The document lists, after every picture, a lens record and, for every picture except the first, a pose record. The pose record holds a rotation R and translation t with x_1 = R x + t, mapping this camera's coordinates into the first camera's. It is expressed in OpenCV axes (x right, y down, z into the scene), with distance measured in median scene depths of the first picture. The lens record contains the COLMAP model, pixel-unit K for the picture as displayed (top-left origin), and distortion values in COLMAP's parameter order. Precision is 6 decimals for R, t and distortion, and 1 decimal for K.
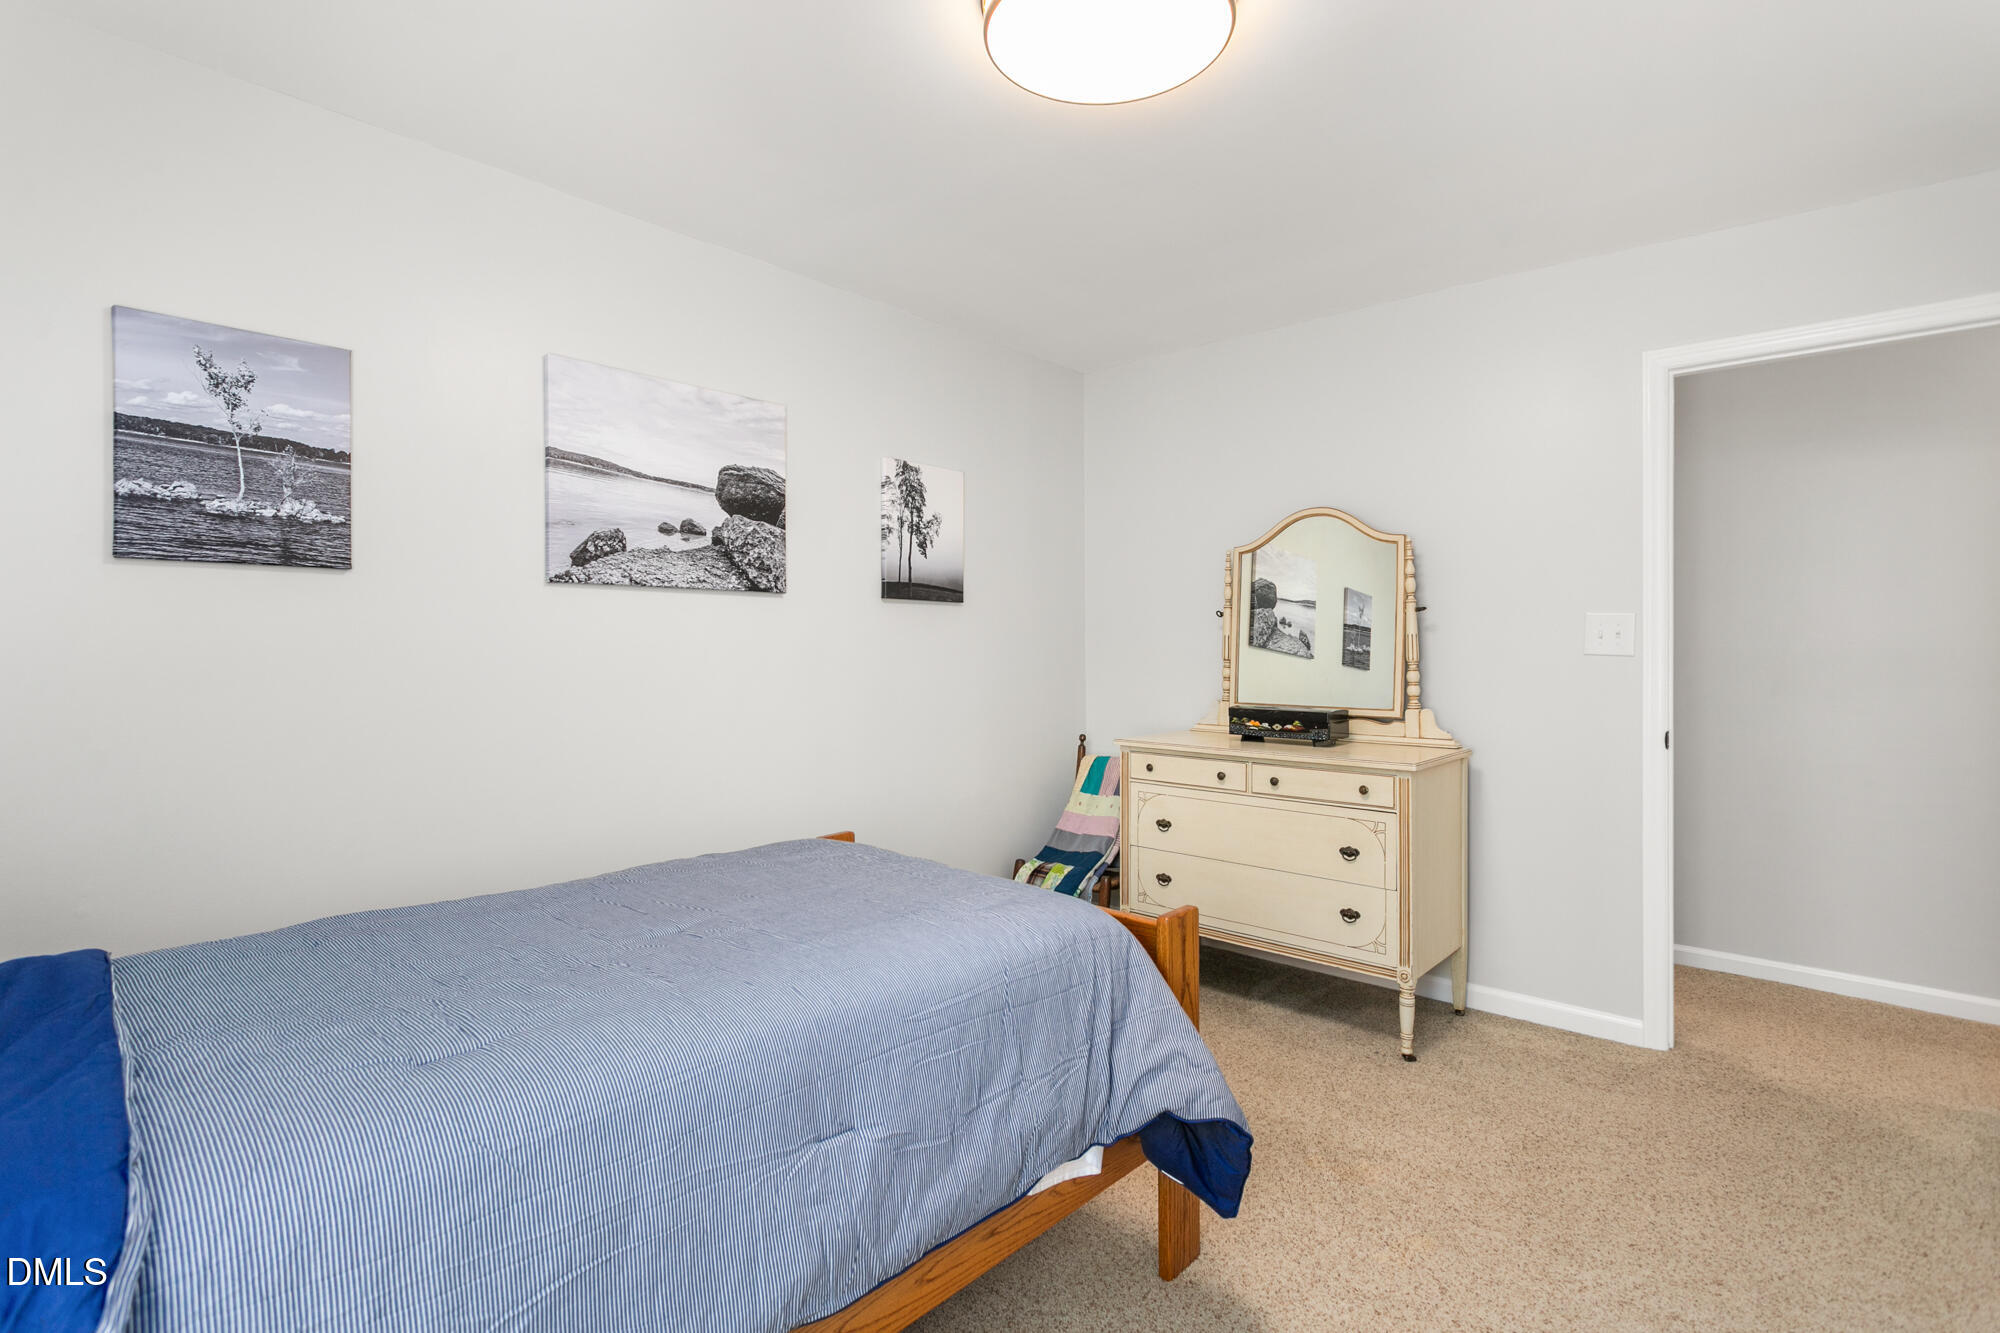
lens RADIAL K [[945.6, 0, 1000.0], [0, 945.6, 666.5], [0, 0, 1]] dist [-0.000335, -0.000428]
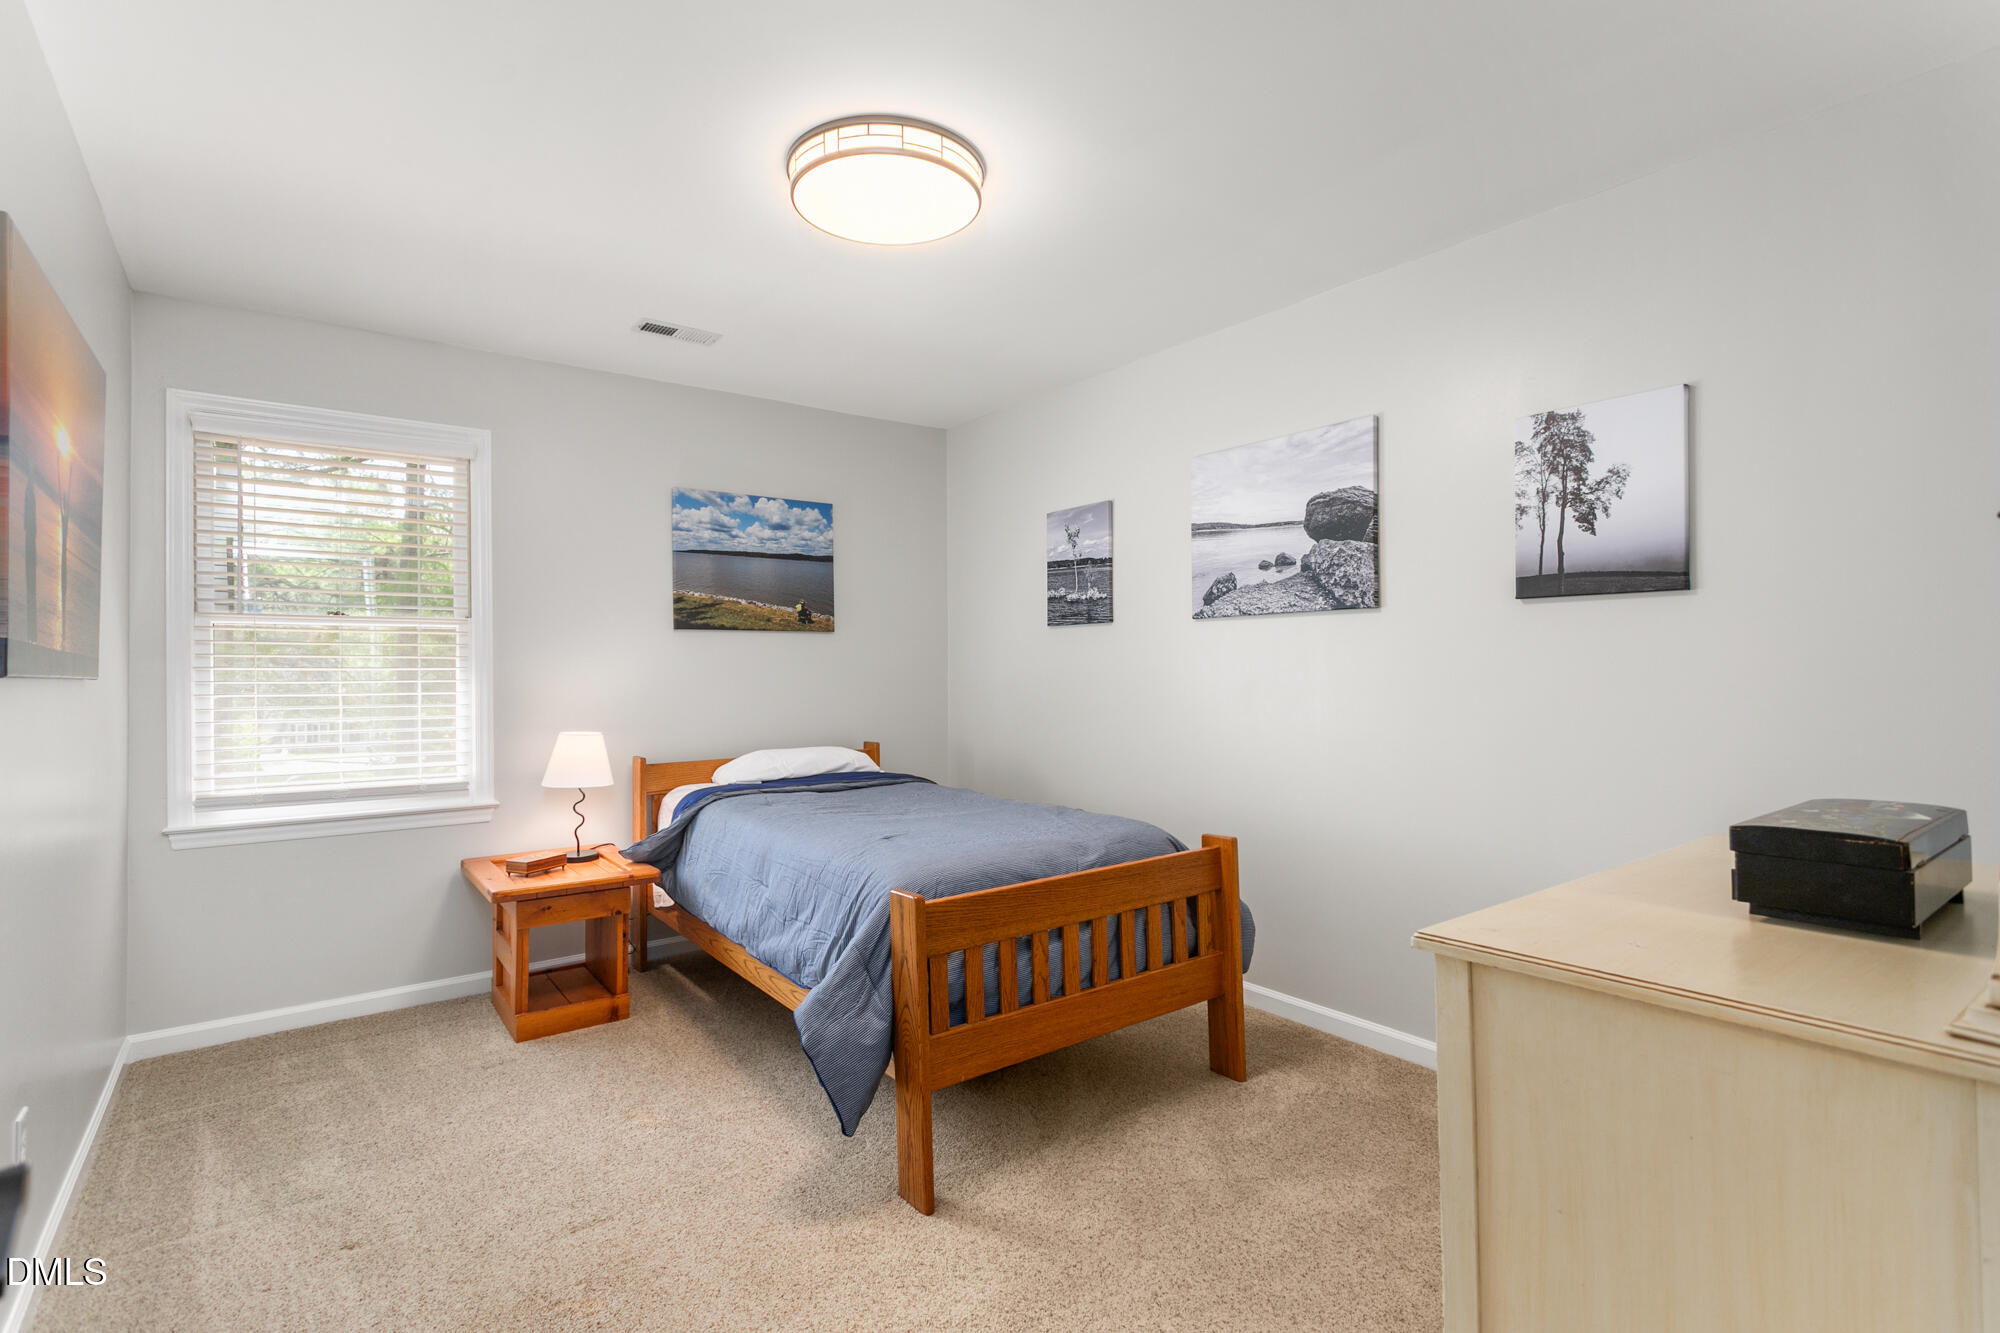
lens RADIAL K [[945.6, 0, 1000.0], [0, 945.6, 666.5], [0, 0, 1]] dist [-0.000335, -0.000428]
pose [[-0.173551, 0.003169, -0.984820, 0.844818], [-0.008558, 0.999952, 0.004726, -0.019536], [0.984788, 0.009248, -0.173516, 0.838983]]
